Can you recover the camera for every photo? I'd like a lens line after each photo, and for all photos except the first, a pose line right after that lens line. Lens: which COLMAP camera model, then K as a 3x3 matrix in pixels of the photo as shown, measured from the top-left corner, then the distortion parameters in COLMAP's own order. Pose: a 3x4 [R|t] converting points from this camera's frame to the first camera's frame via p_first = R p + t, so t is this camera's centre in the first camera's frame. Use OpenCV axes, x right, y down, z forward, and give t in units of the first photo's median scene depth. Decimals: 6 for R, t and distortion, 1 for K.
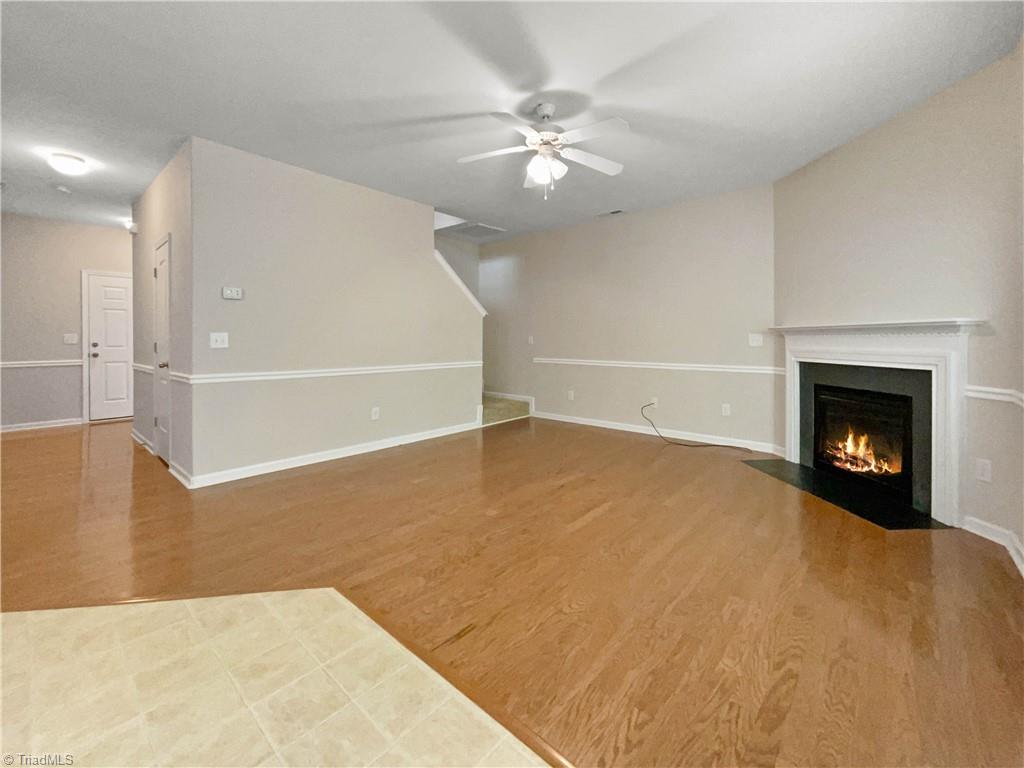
lens RADIAL K [[424.8, 0, 511.9], [0, 424.8, 340.7], [0, 0, 1]] dist [0.001141, 0.000085]
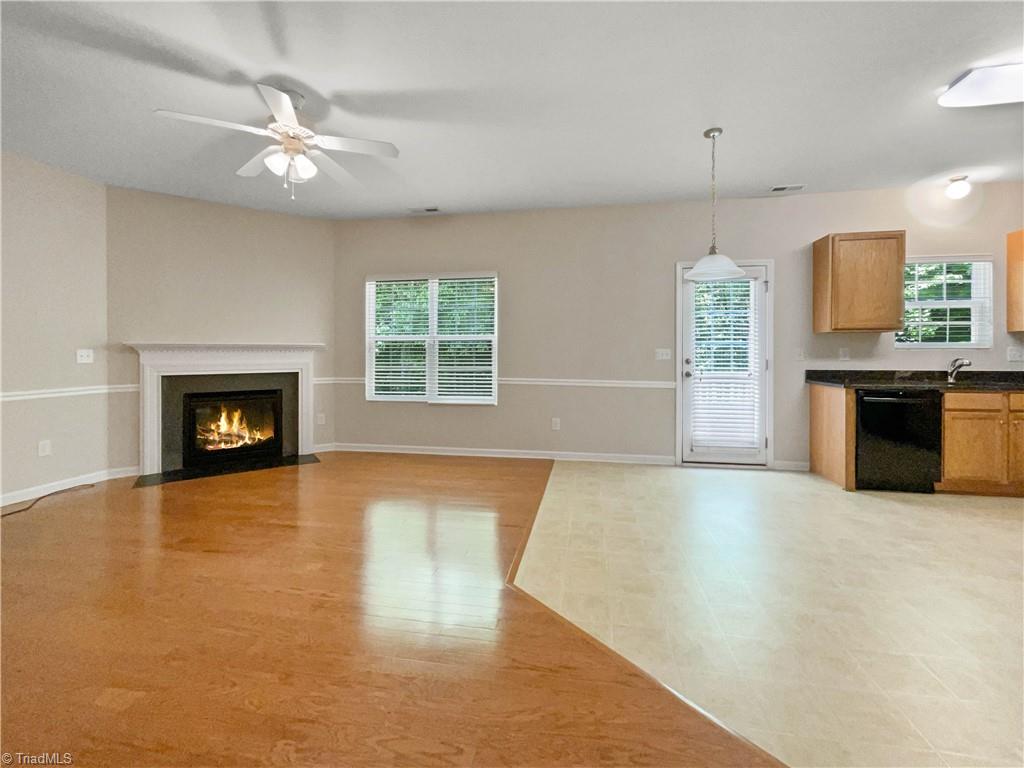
lens RADIAL K [[423.1, 0, 506.1], [0, 423.1, 350.9], [0, 0, 1]] dist [-0.002097, -0.000493]
pose [[-0.517691, 0.005795, 0.855548, -0.752538], [0.005725, 0.999978, -0.003309, -0.006257], [-0.855549, 0.003184, -0.517713, 0.888006]]
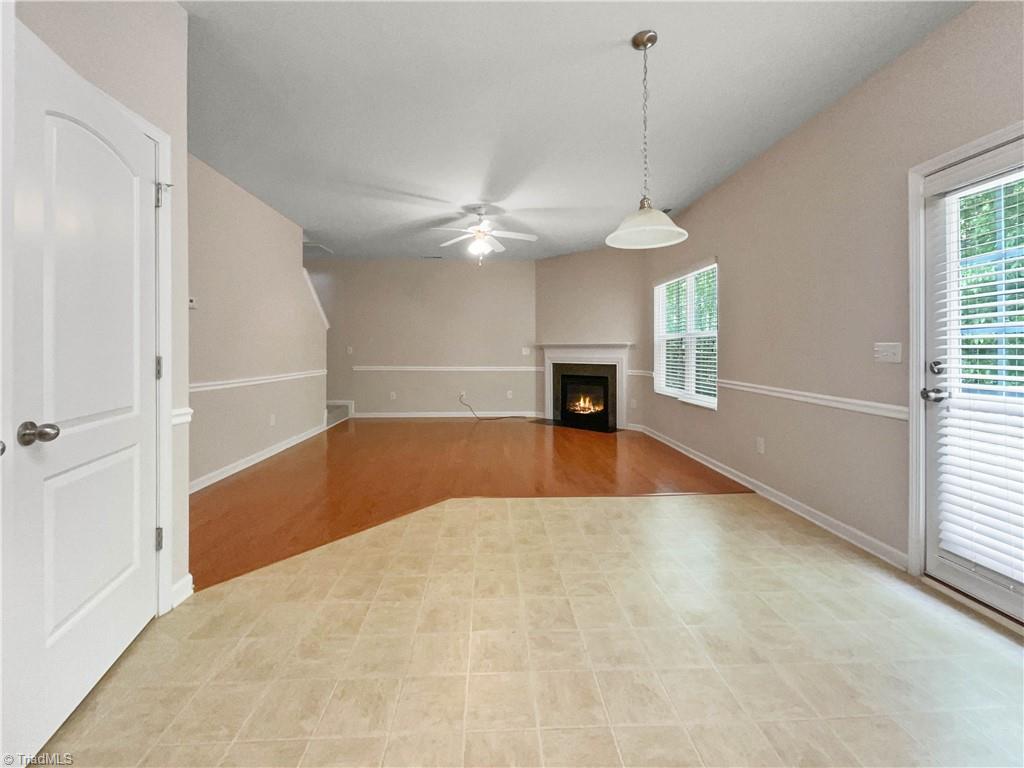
lens RADIAL K [[424.8, 0, 511.9], [0, 424.8, 340.7], [0, 0, 1]] dist [0.001141, 0.000085]
pose [[0.714676, 0.021107, 0.699137, -0.803365], [-0.002235, 0.999608, -0.027893, 0.004659], [-0.699452, 0.018372, 0.714444, -0.205971]]
